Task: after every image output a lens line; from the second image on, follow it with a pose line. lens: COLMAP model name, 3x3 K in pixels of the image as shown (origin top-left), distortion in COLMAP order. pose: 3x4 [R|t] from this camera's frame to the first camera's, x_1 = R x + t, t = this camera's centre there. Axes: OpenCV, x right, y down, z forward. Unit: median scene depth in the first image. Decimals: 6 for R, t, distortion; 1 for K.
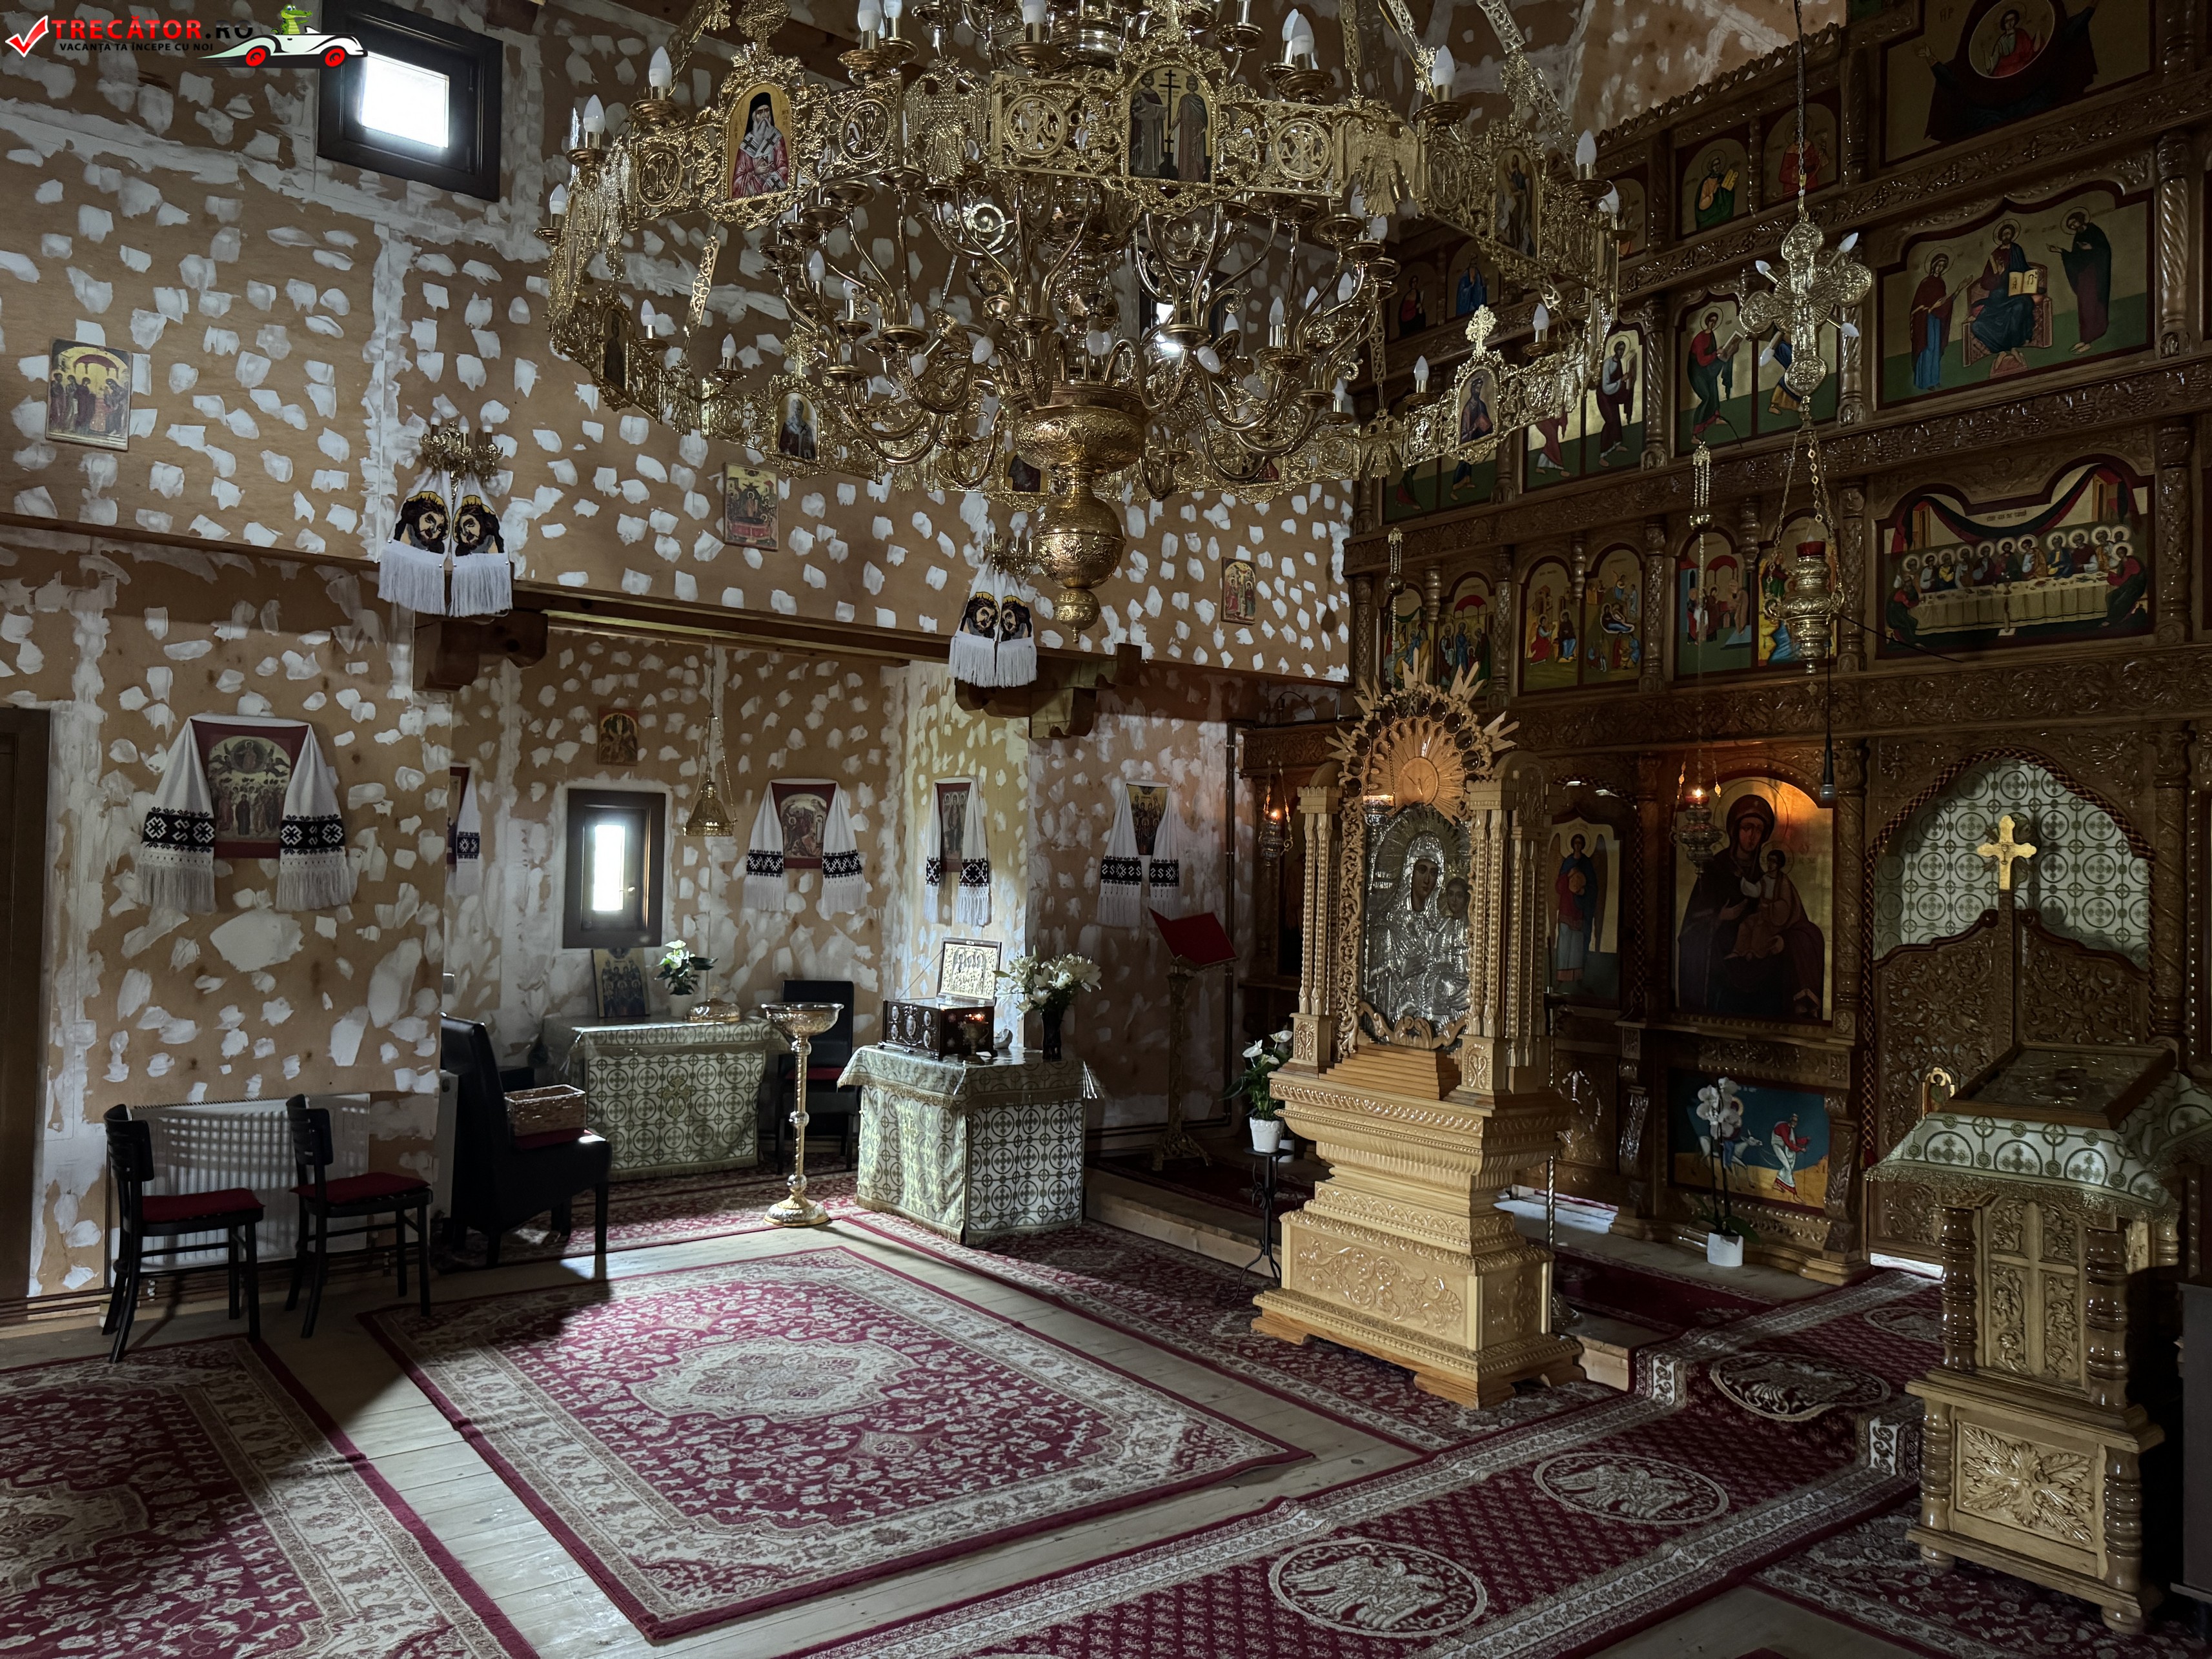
lens RADIAL K [[1576.7, 0, 1115.0], [0, 1576.7, 830.3], [0, 0, 1]] dist [0.083460, -0.100743]
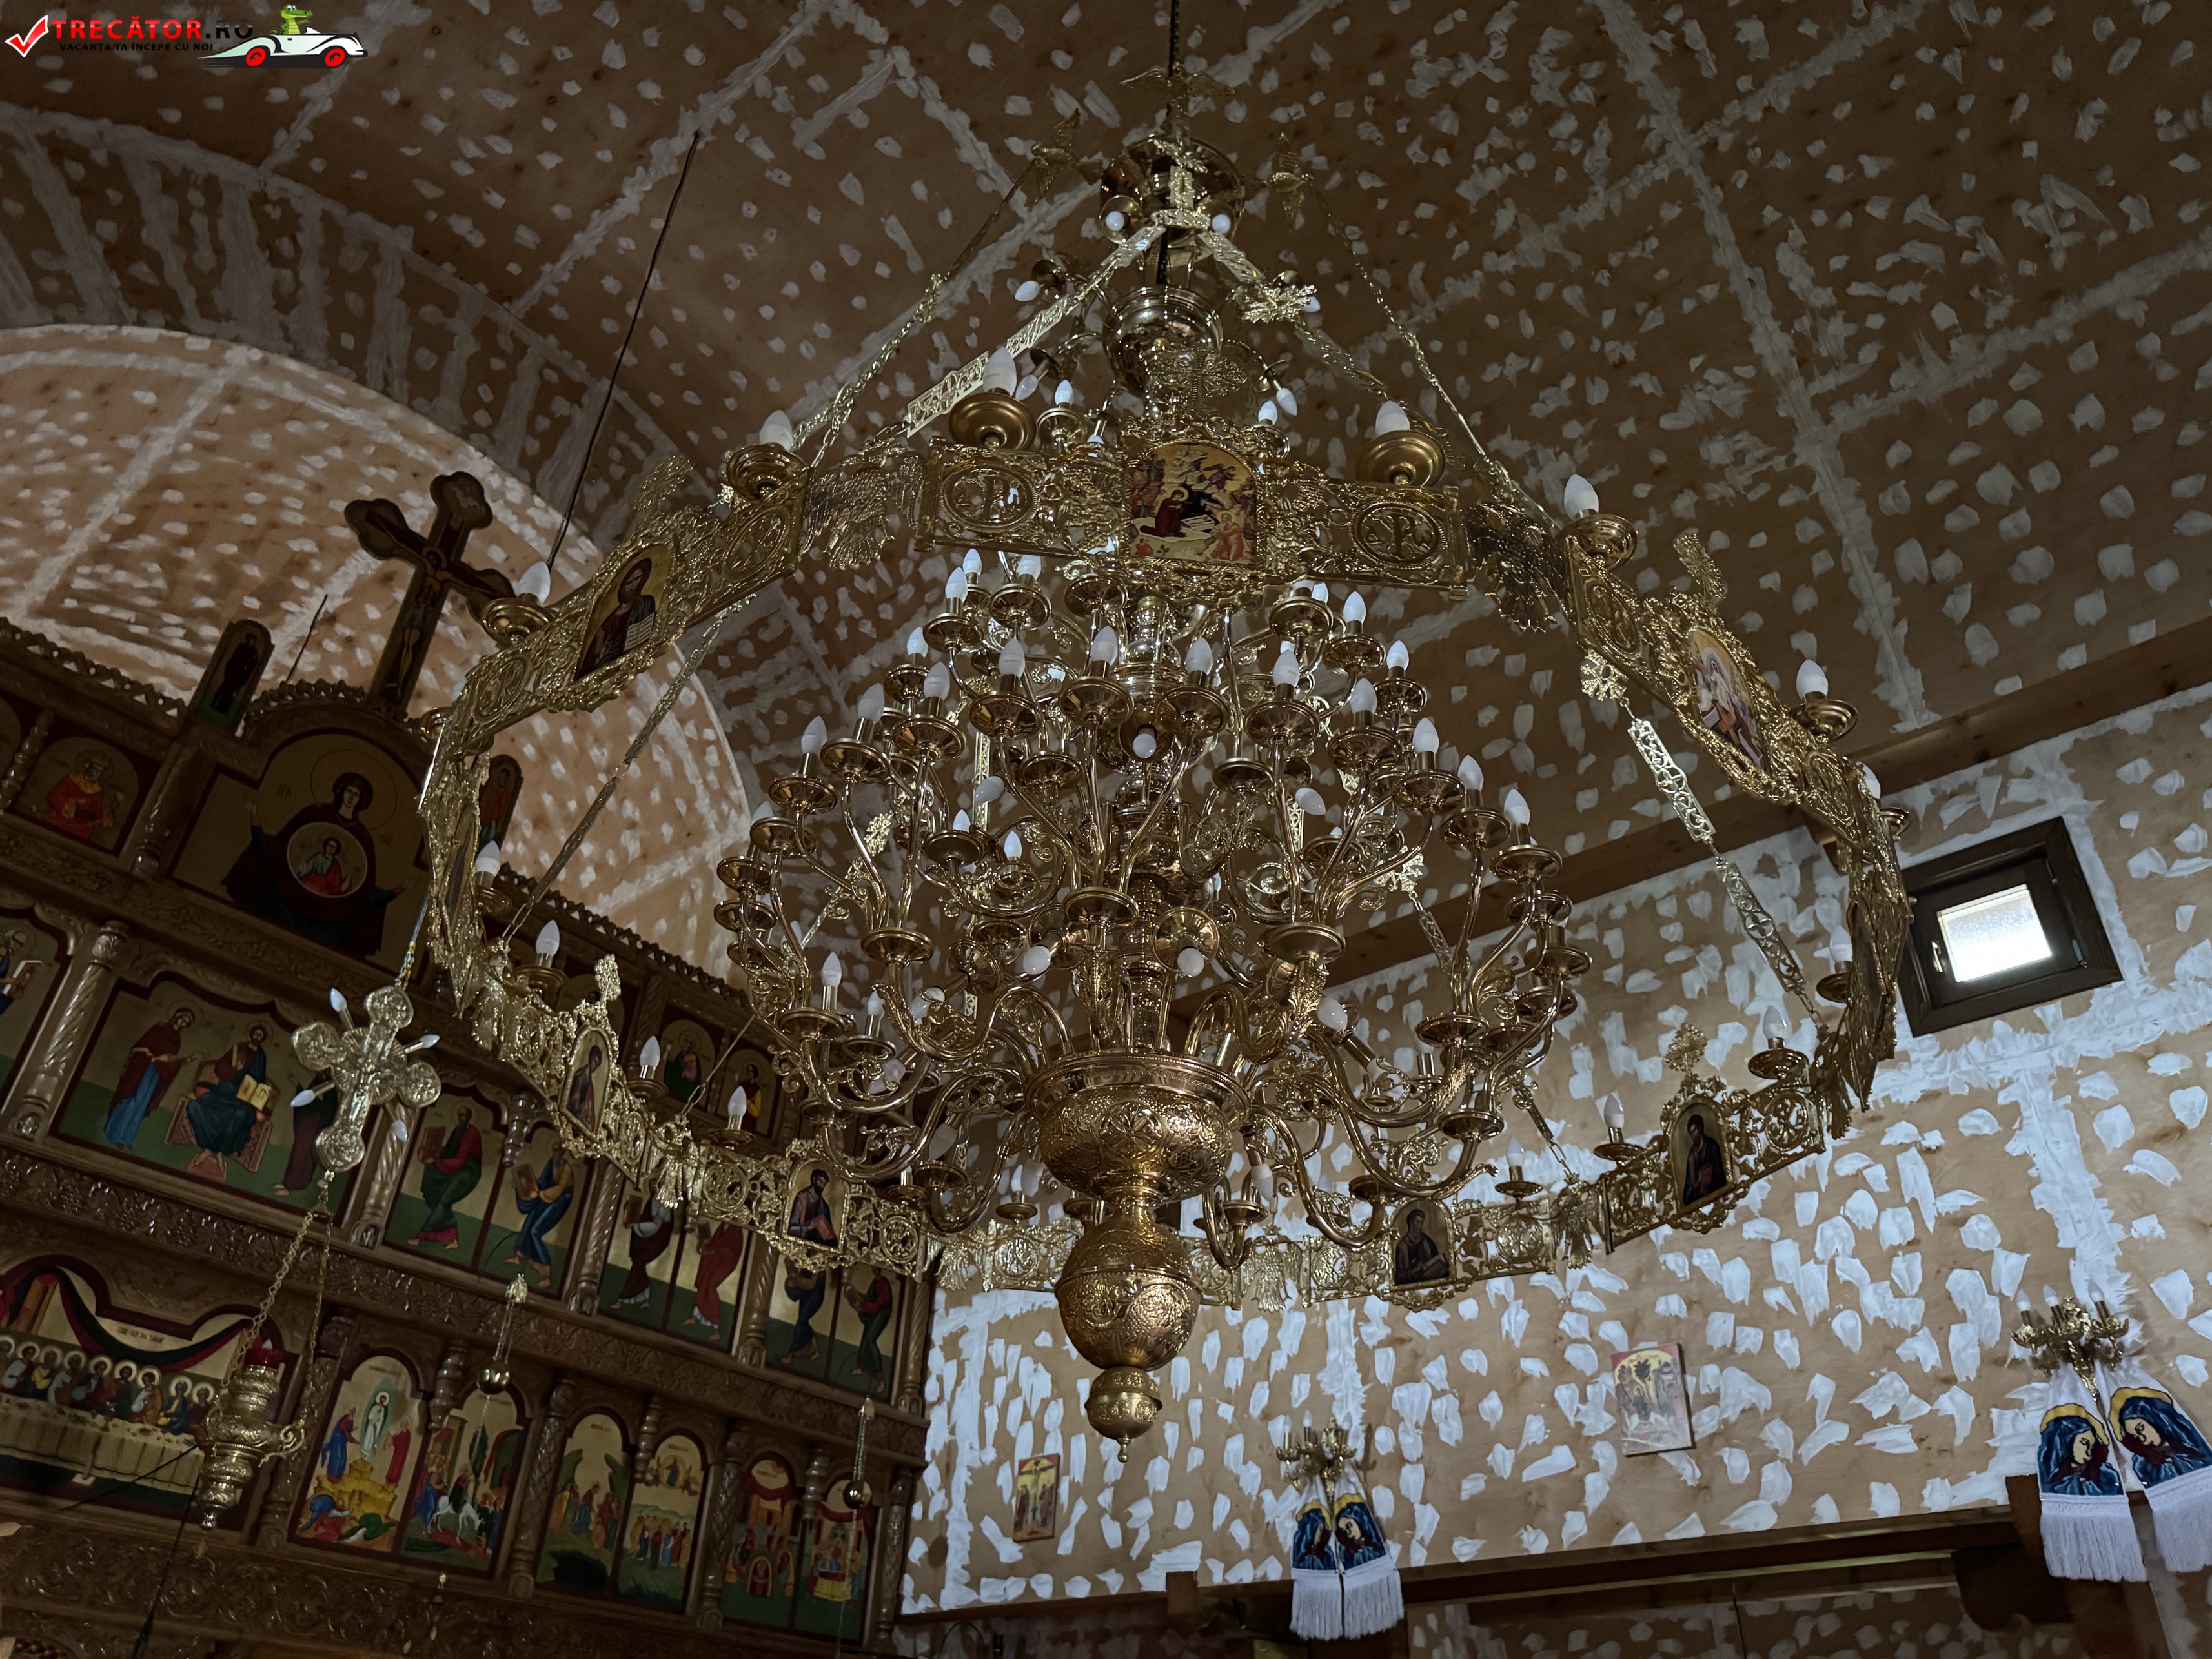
lens RADIAL K [[1578.3, 0, 1109.5], [0, 1578.3, 832.3], [0, 0, 1]] dist [0.007681, -0.011101]
pose [[-0.199546, 0.533016, 0.822238, -0.380446], [-0.073939, 0.828531, -0.555040, 0.010066], [-0.977095, -0.171552, -0.125919, 0.655147]]
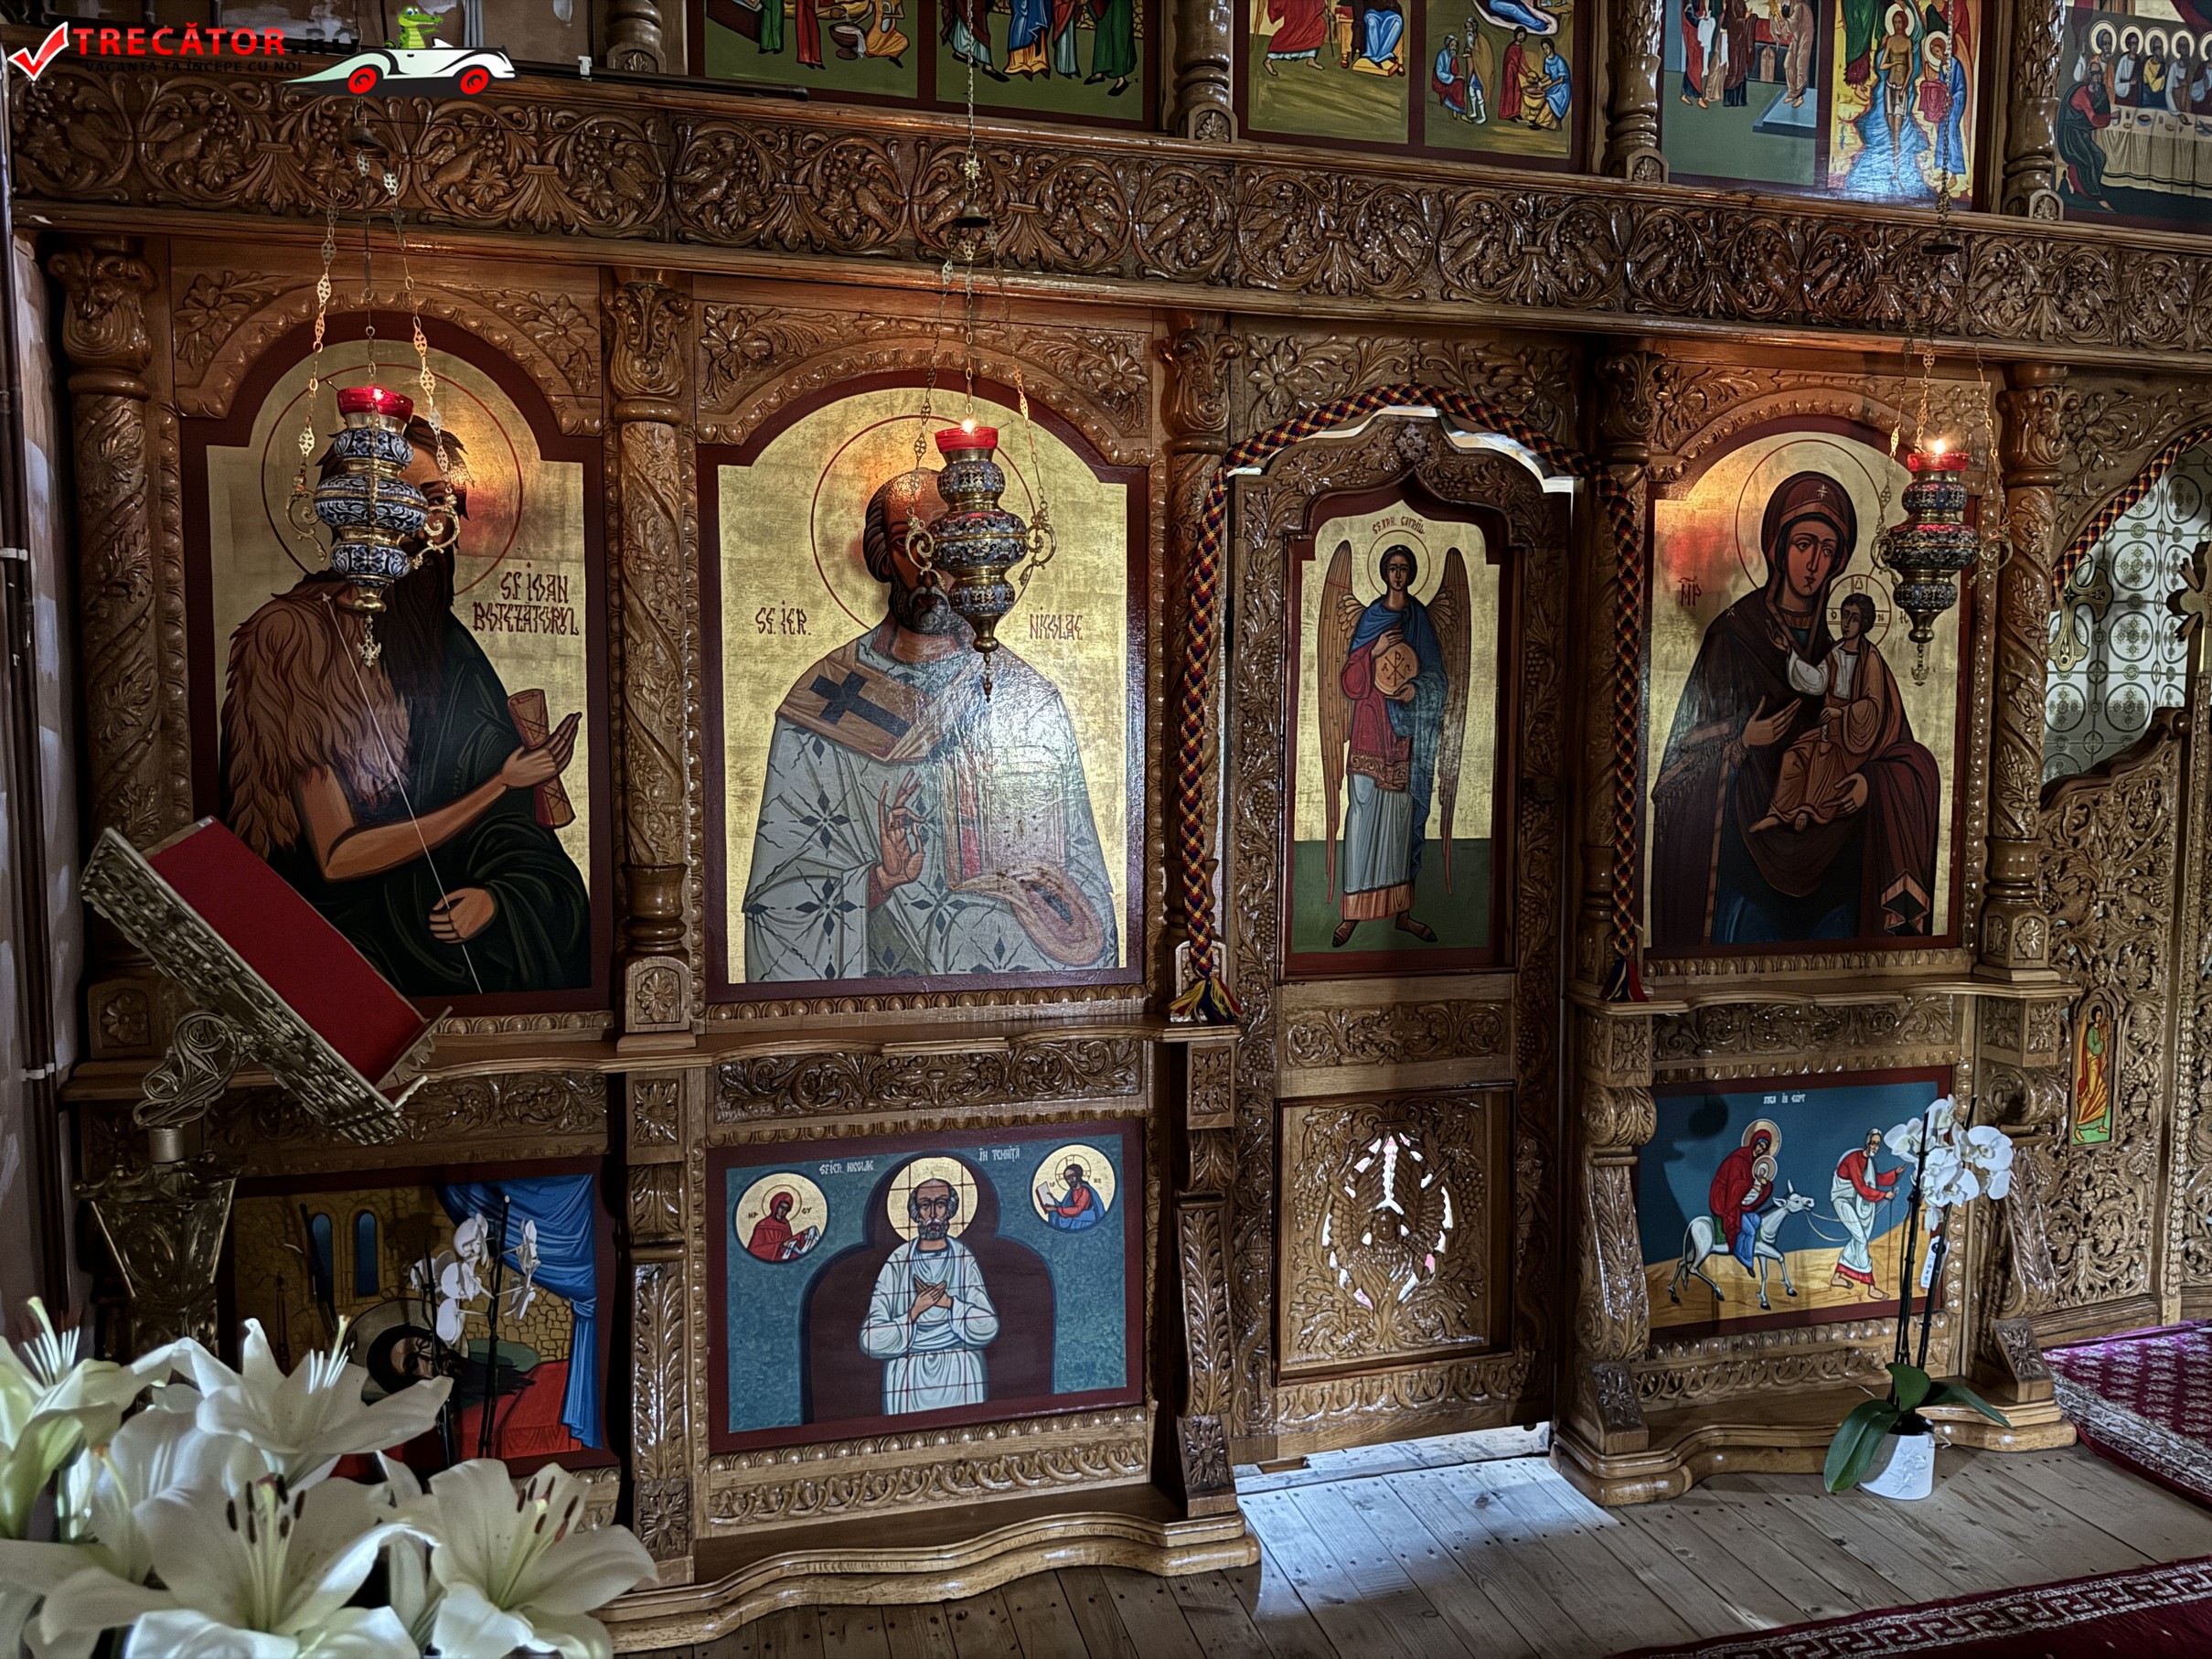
lens RADIAL K [[1544.4, 0, 1105.7], [0, 1544.4, 827.4], [0, 0, 1]] dist [0.024849, -0.017367]
pose [[0.378472, -0.088699, 0.921353, -0.114920], [-0.019214, 0.994431, 0.103627, 0.042206], [-0.925413, -0.056923, 0.374660, 1.156532]]
